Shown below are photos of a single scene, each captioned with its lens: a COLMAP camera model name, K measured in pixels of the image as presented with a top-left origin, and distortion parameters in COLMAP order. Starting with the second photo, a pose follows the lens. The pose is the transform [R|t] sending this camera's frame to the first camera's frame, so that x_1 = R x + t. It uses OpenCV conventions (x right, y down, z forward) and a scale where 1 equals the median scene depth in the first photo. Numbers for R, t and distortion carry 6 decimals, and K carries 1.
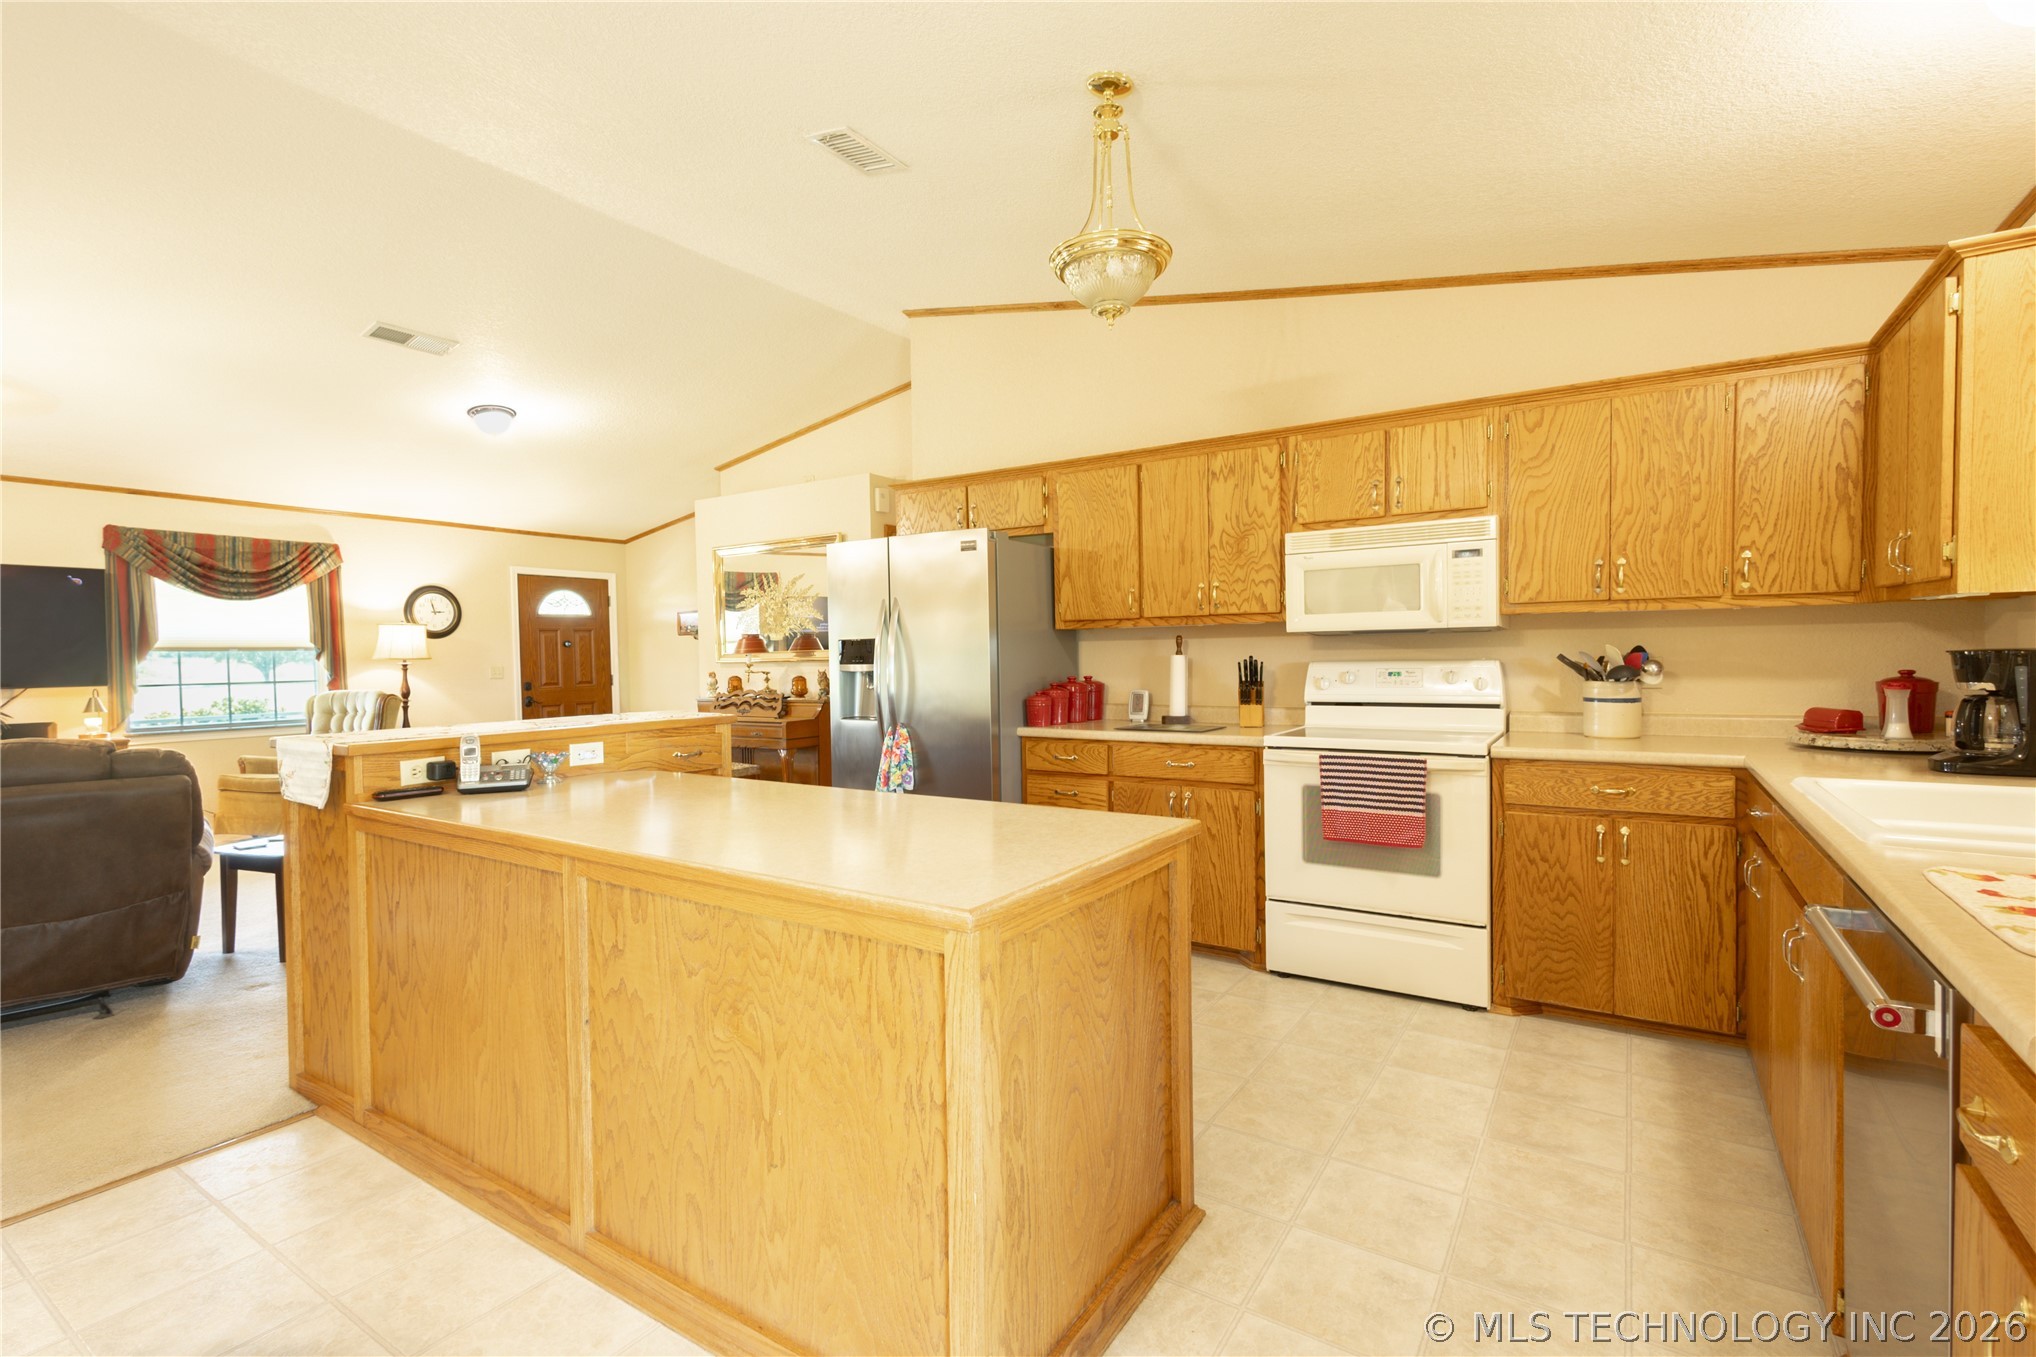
lens RADIAL K [[937.5, 0, 1020.8], [0, 937.5, 678.0], [0, 0, 1]] dist [0.011584, -0.000185]
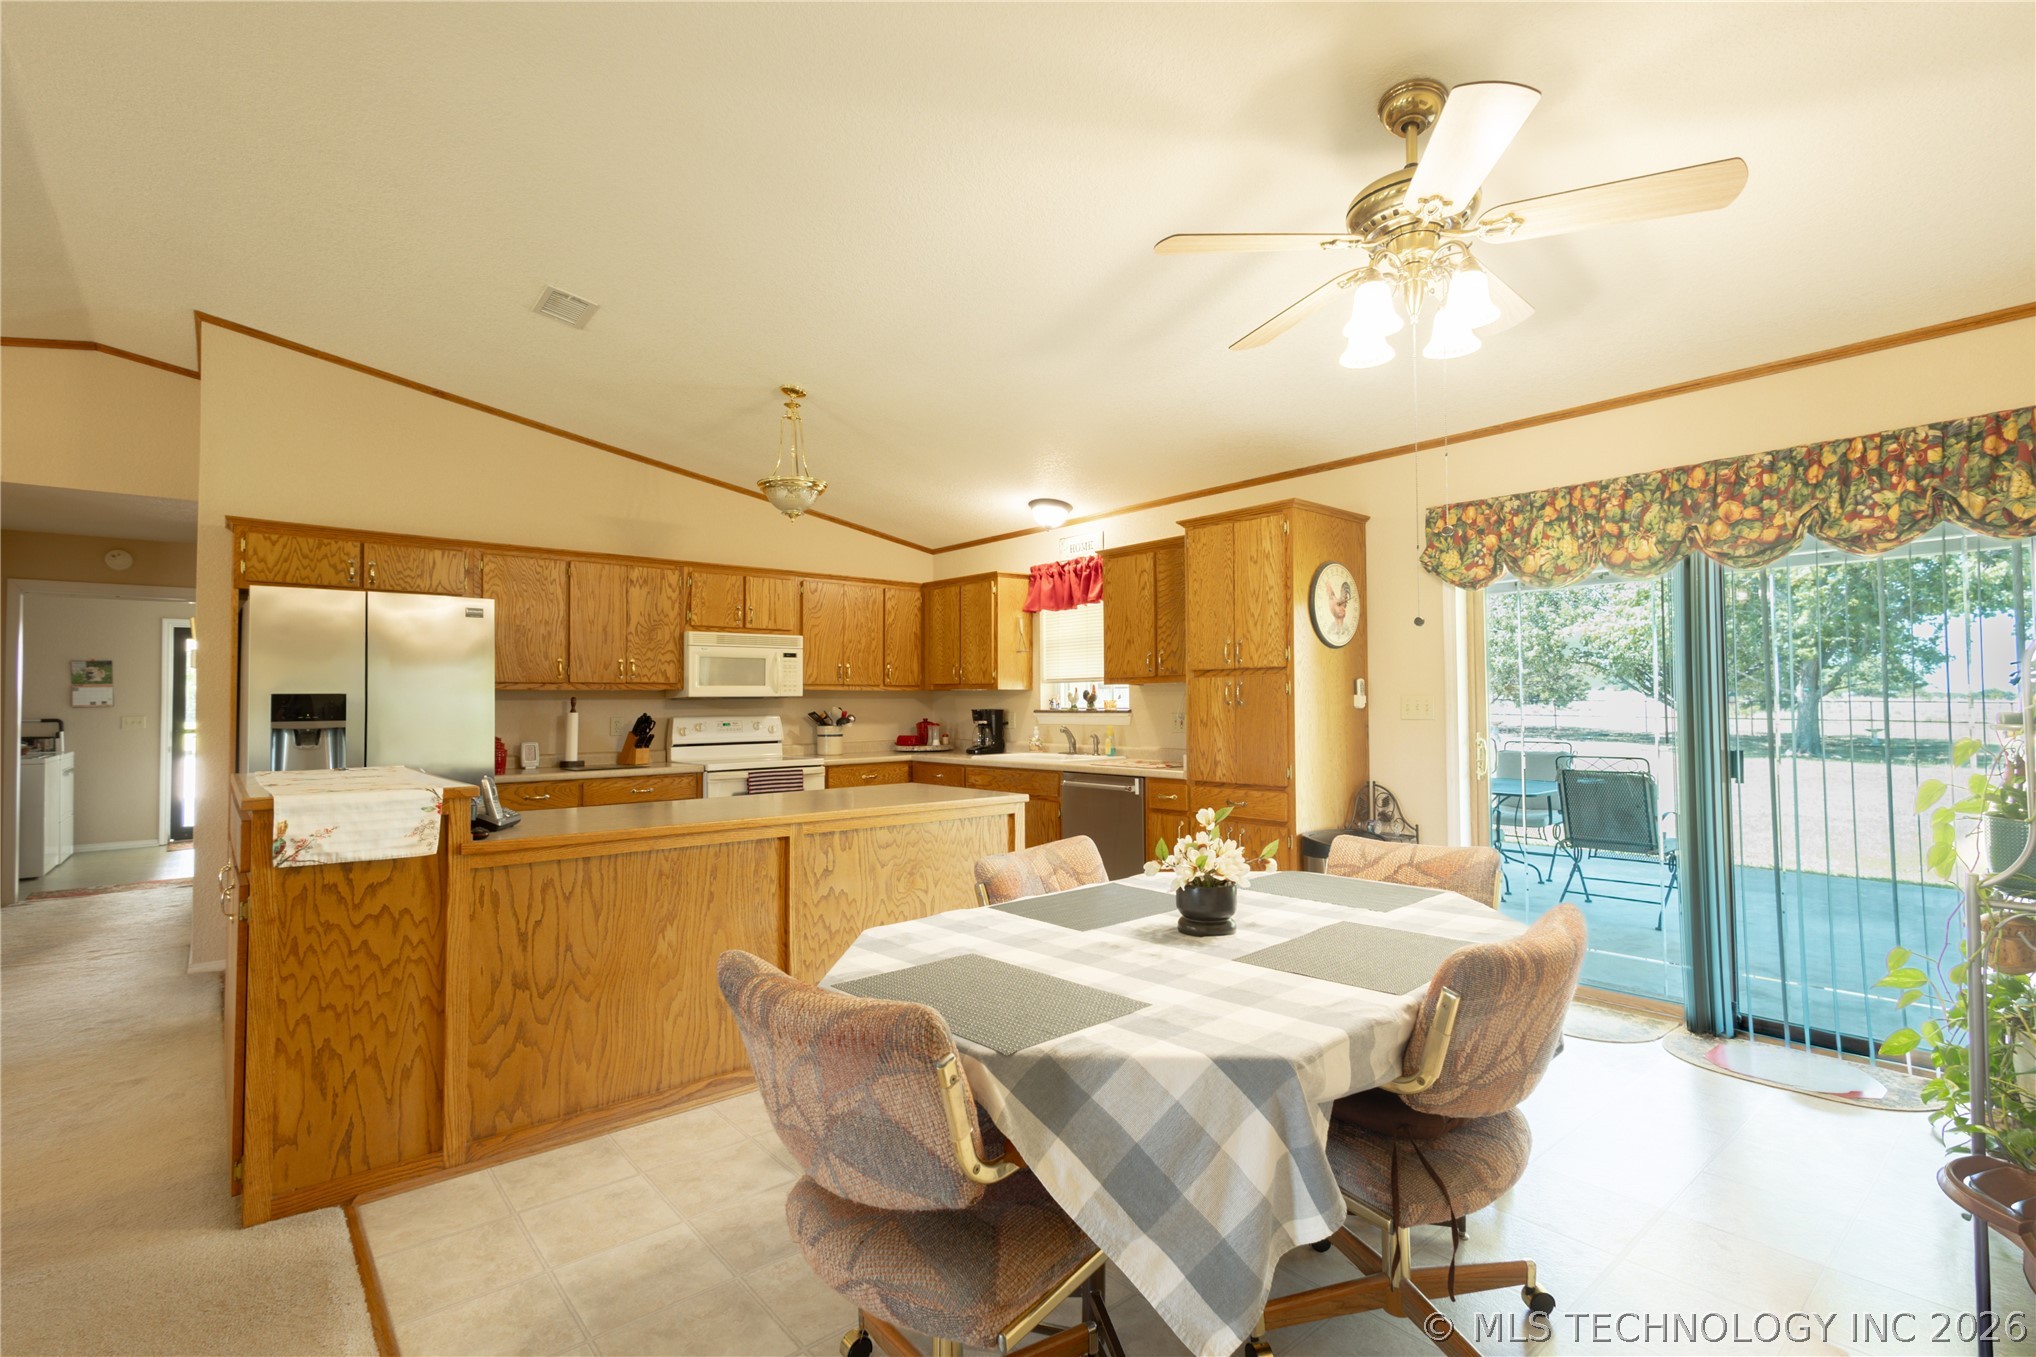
lens RADIAL K [[937.5, 0, 1015.1], [0, 937.5, 680.8], [0, 0, 1]] dist [0.011584, -0.000185]
pose [[0.278674, 0.037827, 0.959641, -0.996398], [0.031780, 0.998314, -0.048580, 0.015114], [-0.959860, 0.044035, 0.277001, 0.081554]]
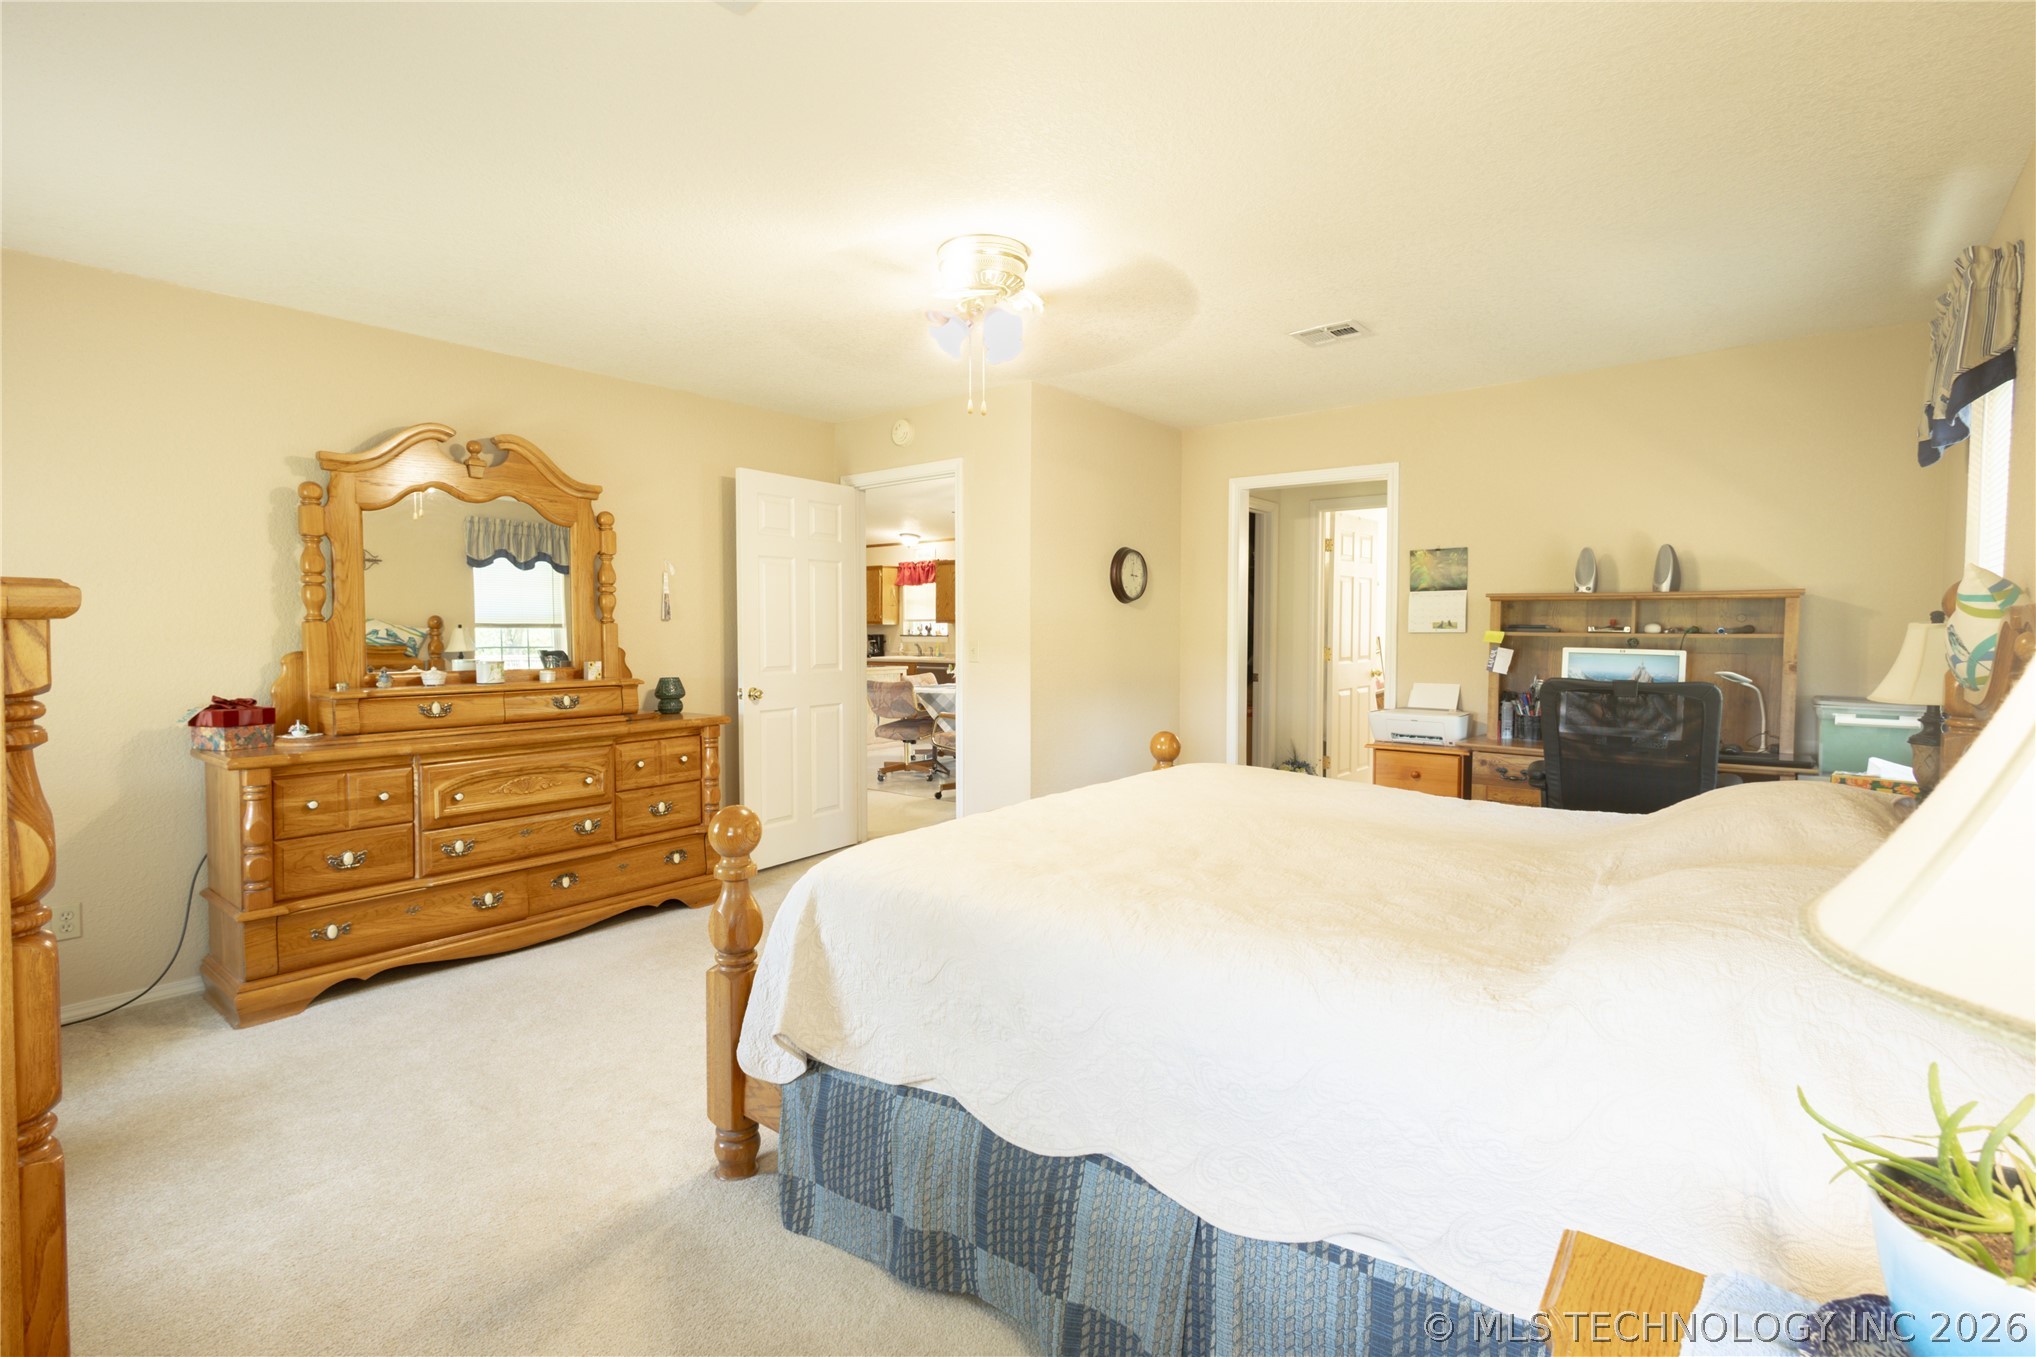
lens RADIAL K [[937.5, 0, 1024.8], [0, 937.5, 675.2], [0, 0, 1]] dist [0.011584, -0.000185]
pose [[0.086725, -0.030306, 0.995771, -2.816493], [0.026679, 0.999249, 0.028089, 0.050919], [-0.995875, 0.024131, 0.087468, -0.241304]]
